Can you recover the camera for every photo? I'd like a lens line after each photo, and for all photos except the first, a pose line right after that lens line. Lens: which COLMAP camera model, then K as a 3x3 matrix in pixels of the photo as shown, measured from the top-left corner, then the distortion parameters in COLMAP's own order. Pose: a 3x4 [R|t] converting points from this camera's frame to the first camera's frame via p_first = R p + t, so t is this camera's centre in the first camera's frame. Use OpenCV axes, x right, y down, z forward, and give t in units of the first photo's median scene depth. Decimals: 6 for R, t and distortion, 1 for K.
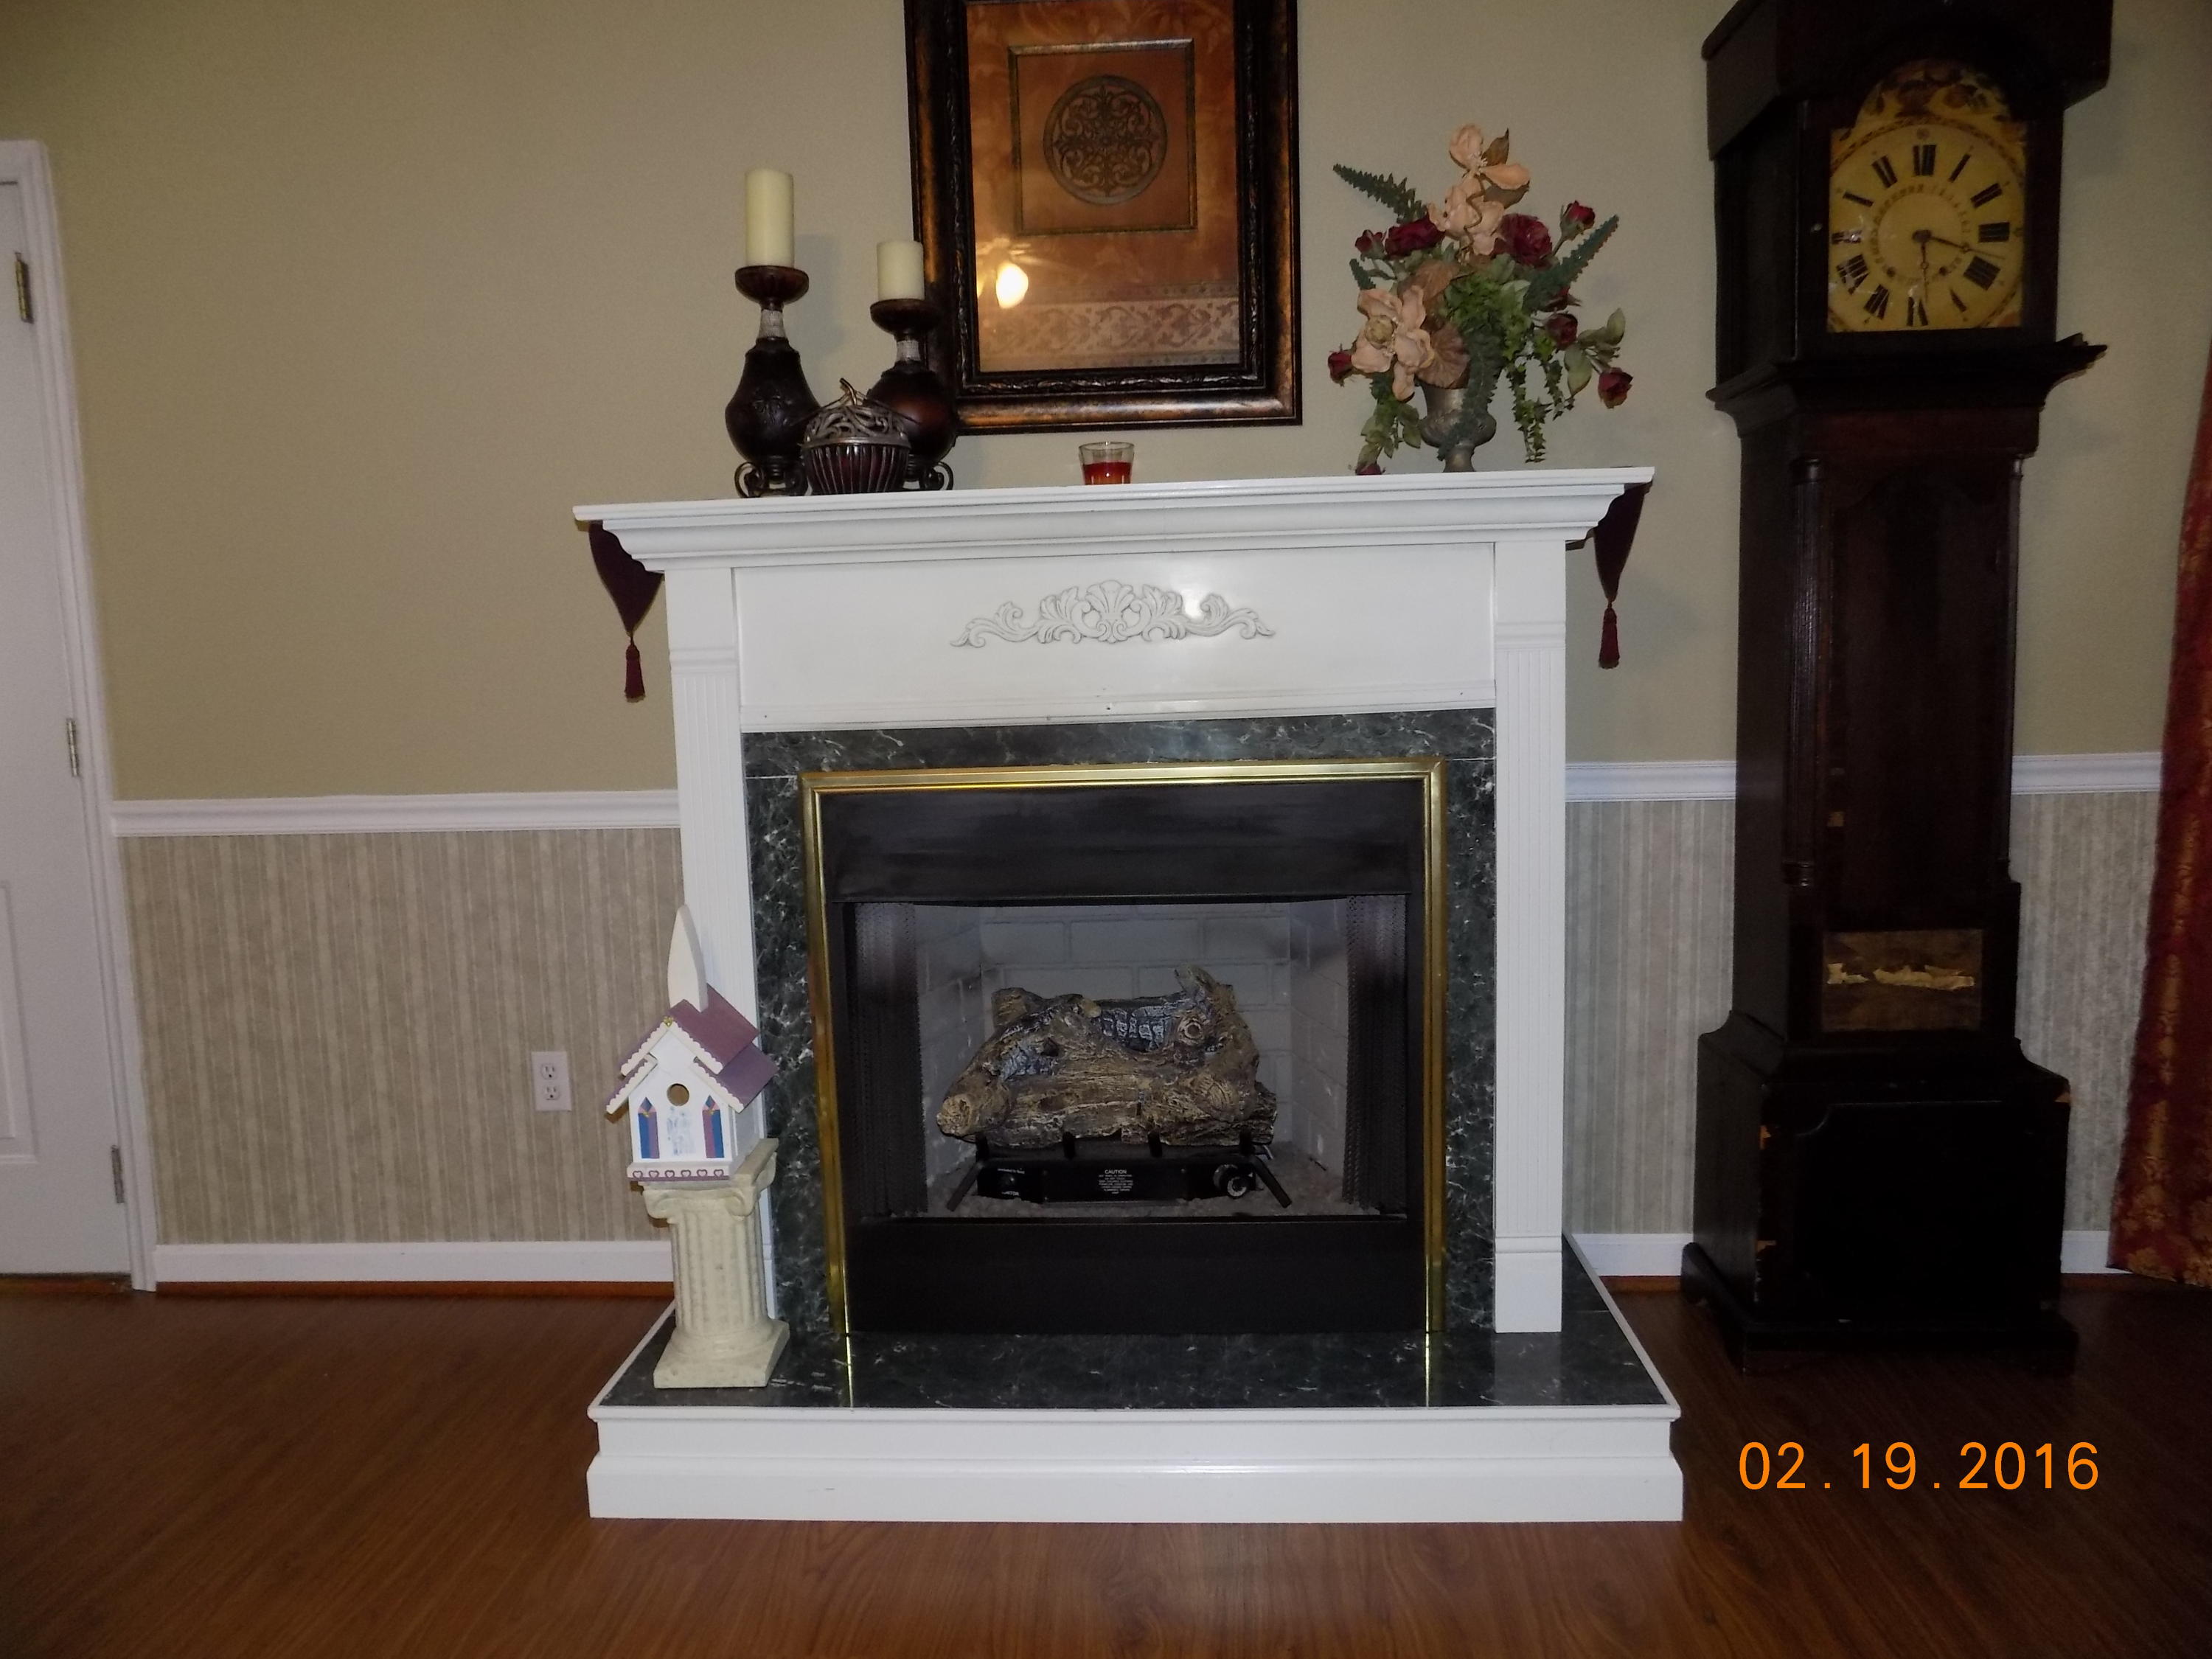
lens RADIAL K [[1488.1, 0, 1120.5], [0, 1488.1, 817.4], [0, 0, 1]] dist [-0.076388, 0.071491]
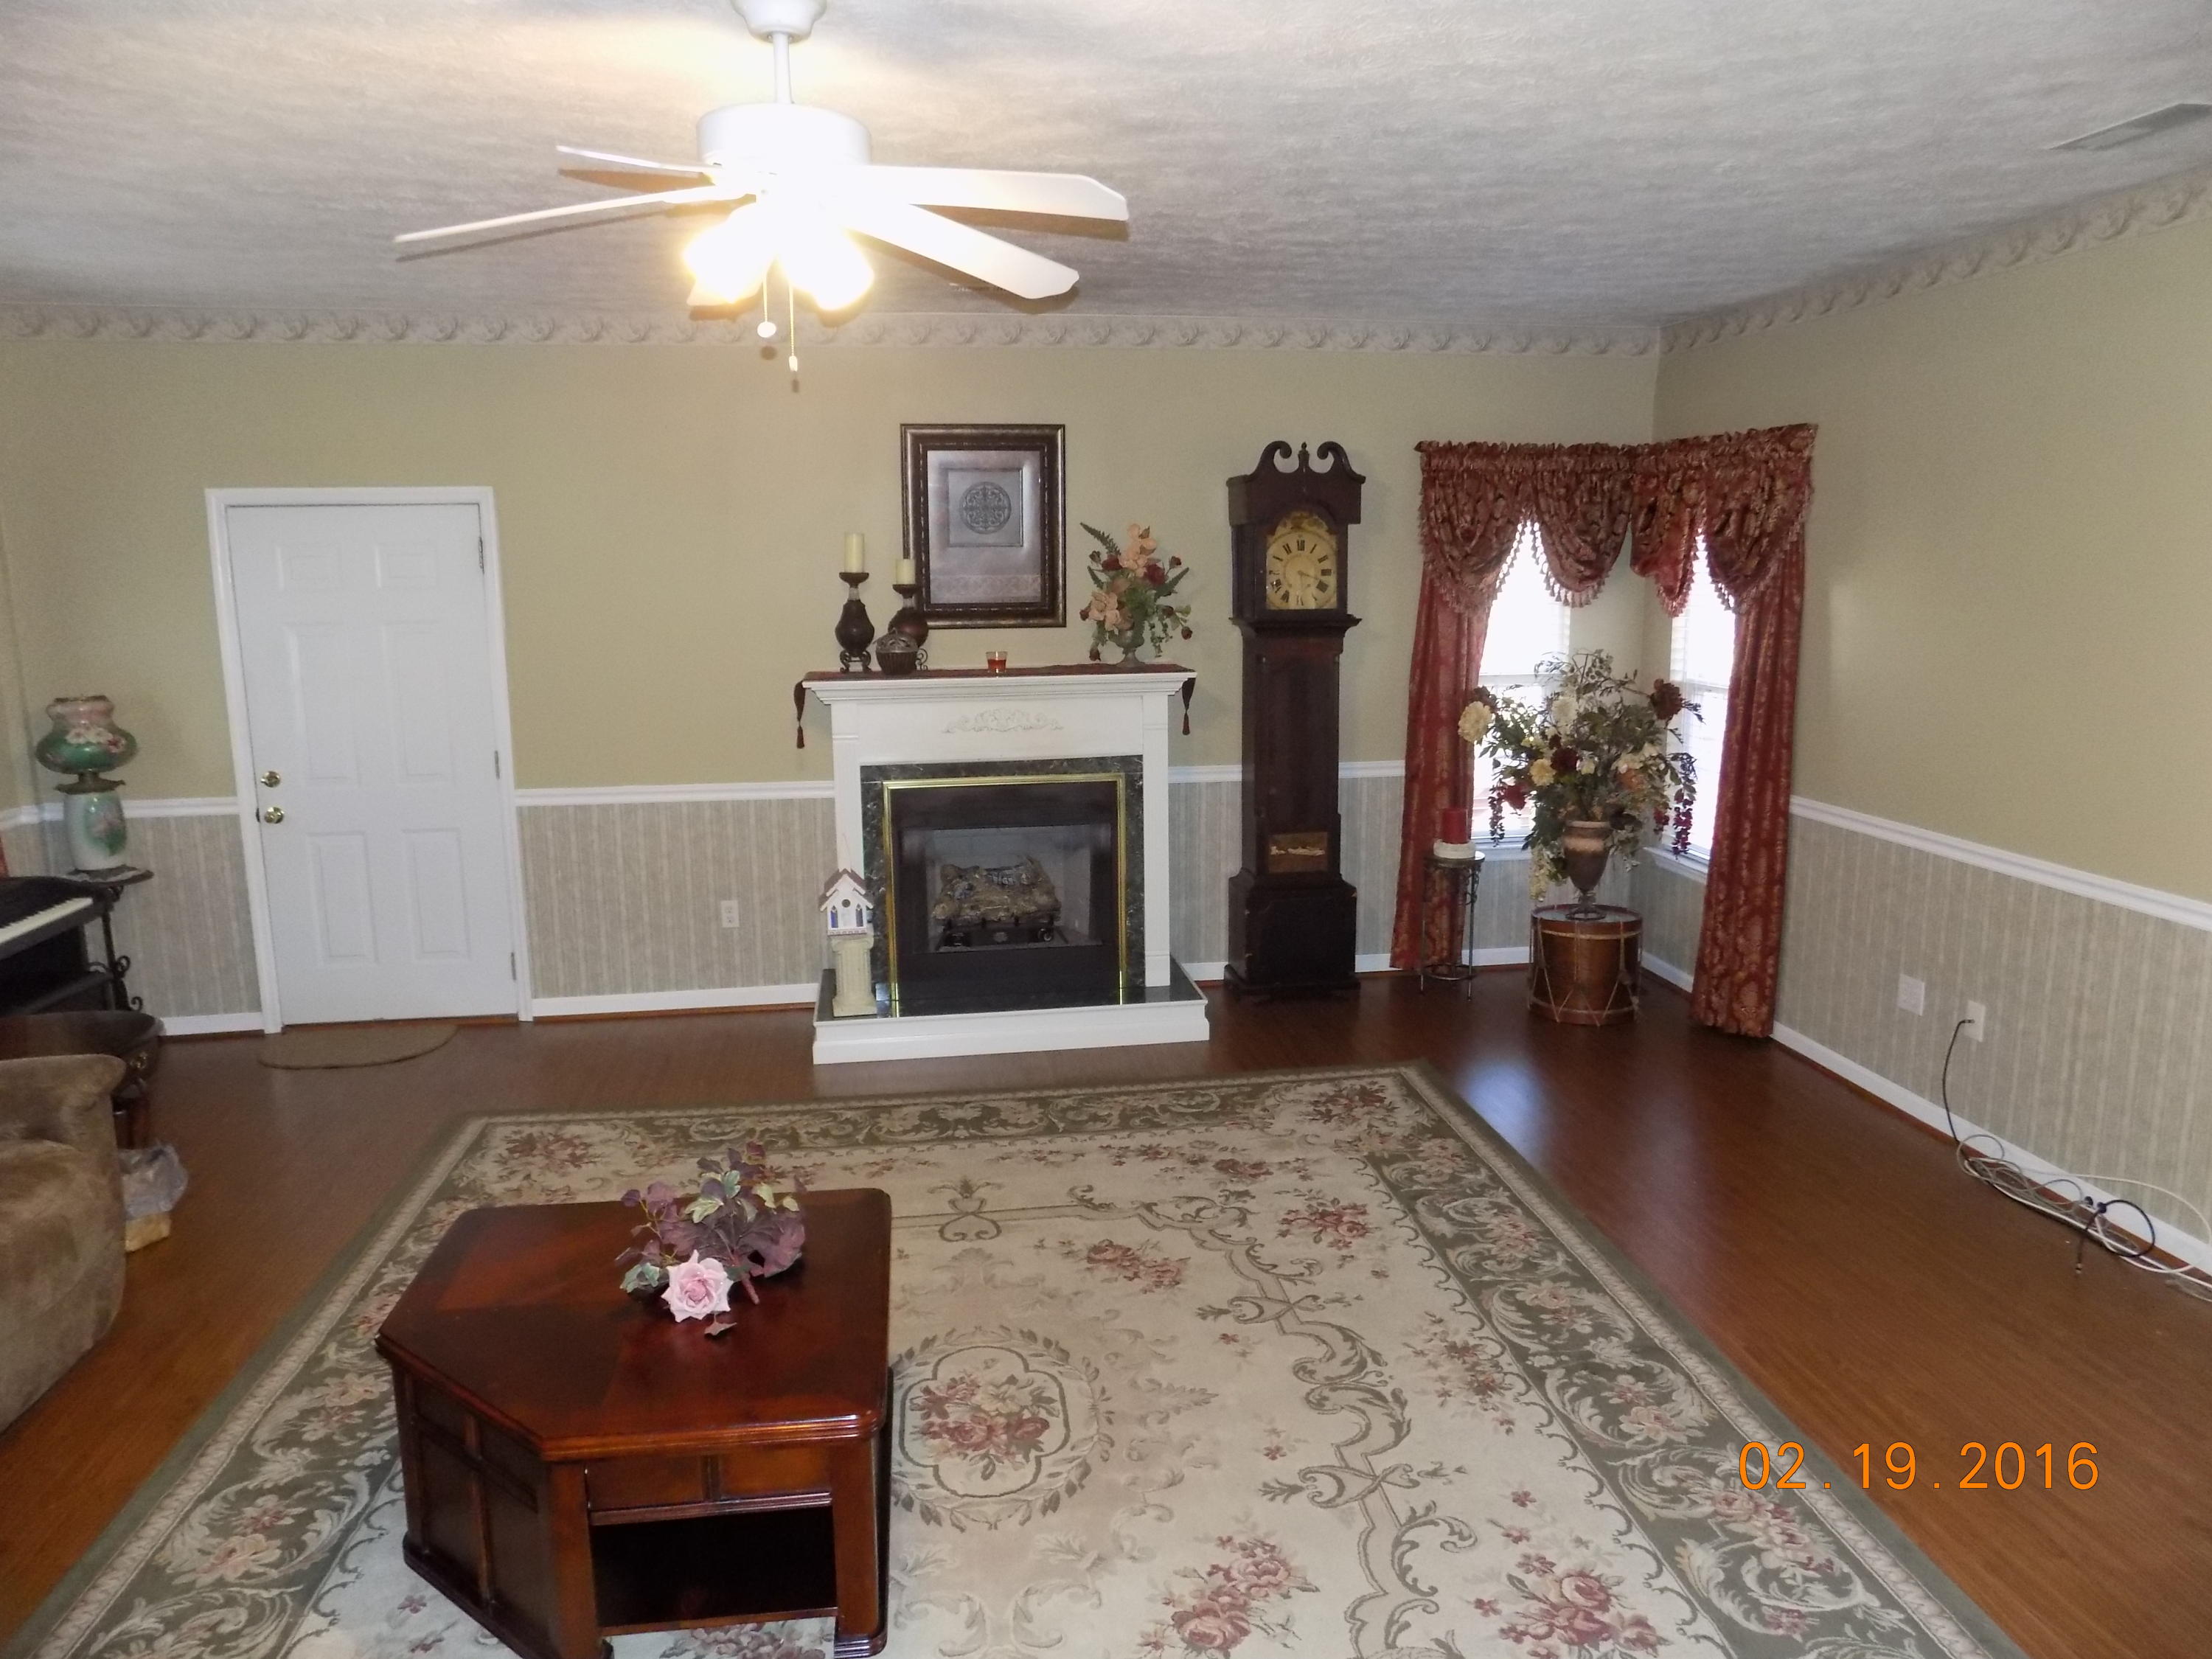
lens RADIAL K [[1488.1, 0, 1106.6], [0, 1488.1, 831.5], [0, 0, 1]] dist [-0.076388, 0.071491]
pose [[0.979405, -0.020326, 0.200880, -0.333092], [0.006964, 0.997728, 0.067003, -0.105879], [-0.201786, -0.064224, 0.977322, -1.523774]]
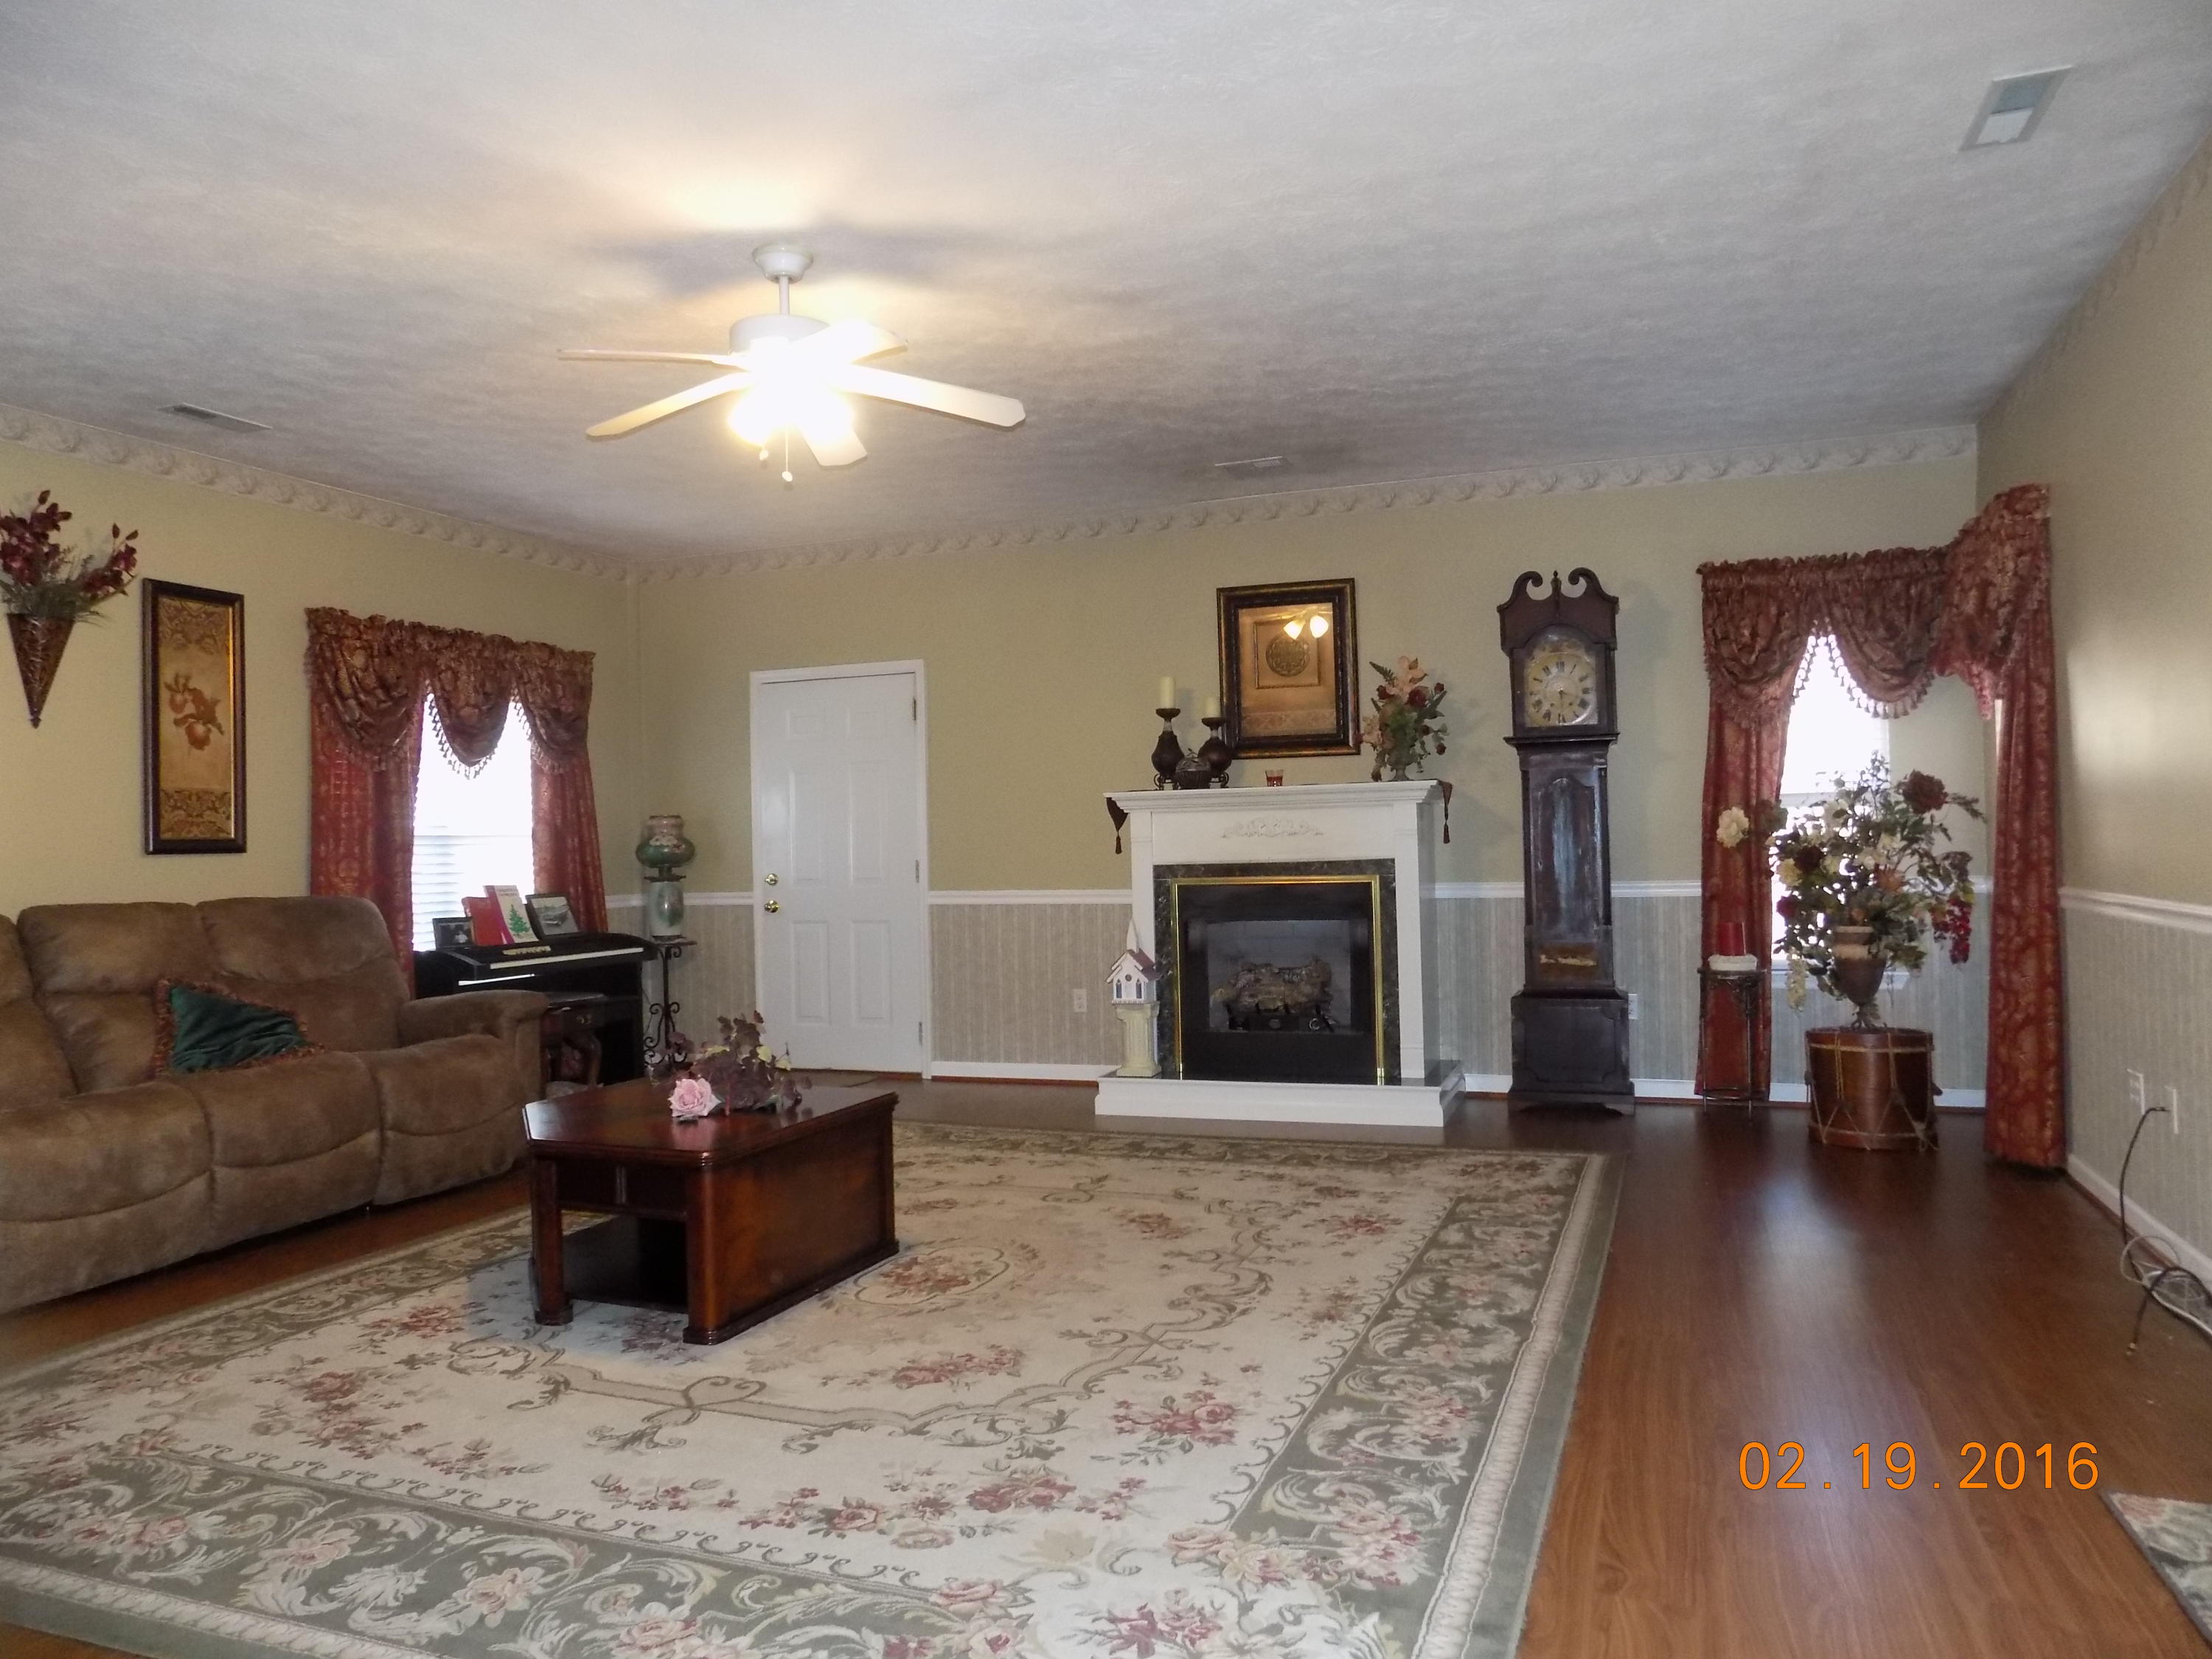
lens RADIAL K [[1488.1, 0, 1105.9], [0, 1488.1, 833.8], [0, 0, 1]] dist [-0.076388, 0.071491]
pose [[0.954211, 0.003404, -0.299116, 0.535985], [-0.037041, 0.993584, -0.106858, 0.198248], [0.296833, 0.113044, 0.948215, -1.831995]]
